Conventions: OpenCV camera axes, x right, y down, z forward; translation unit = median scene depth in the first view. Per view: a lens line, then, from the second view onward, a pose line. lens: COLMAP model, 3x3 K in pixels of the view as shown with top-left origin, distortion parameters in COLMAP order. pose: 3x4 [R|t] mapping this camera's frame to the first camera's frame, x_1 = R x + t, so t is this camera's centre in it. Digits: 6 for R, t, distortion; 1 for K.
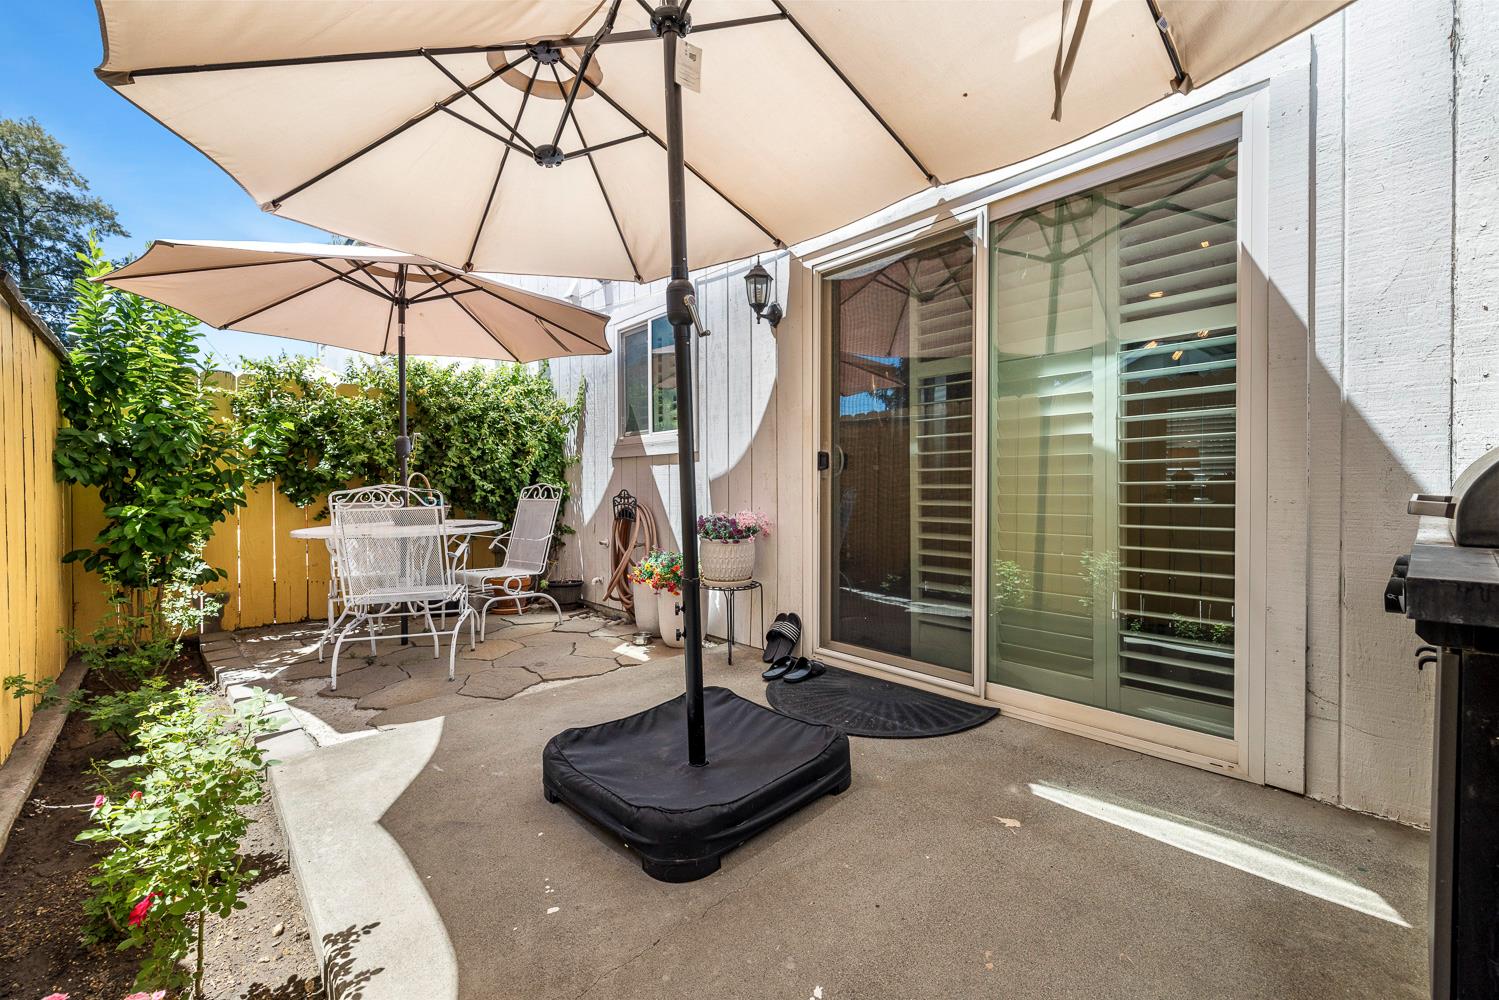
lens RADIAL K [[634.4, 0, 765.0], [0, 634.4, 497.7], [0, 0, 1]] dist [0.000432, -0.000024]
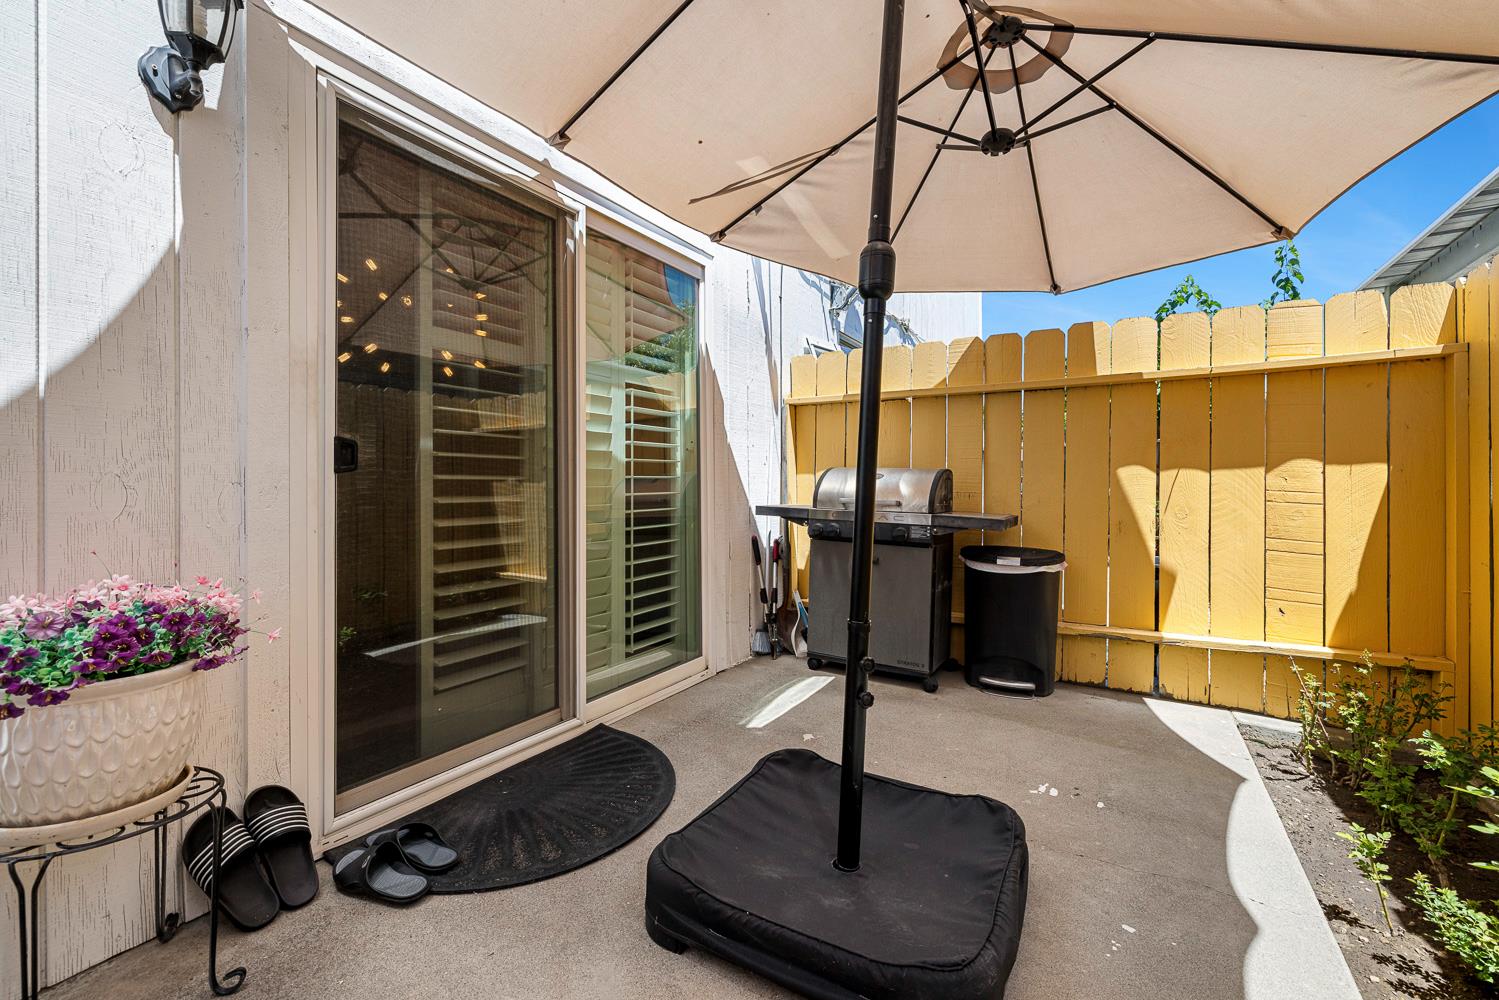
lens RADIAL K [[629.1, 0, 748.3], [0, 629.1, 488.9], [0, 0, 1]] dist [0.000569, 0.000075]
pose [[-0.278122, 0.003056, 0.960541, -0.642819], [0.021526, 0.999764, 0.003053, -0.031161], [-0.960305, 0.021526, -0.278122, 1.053683]]
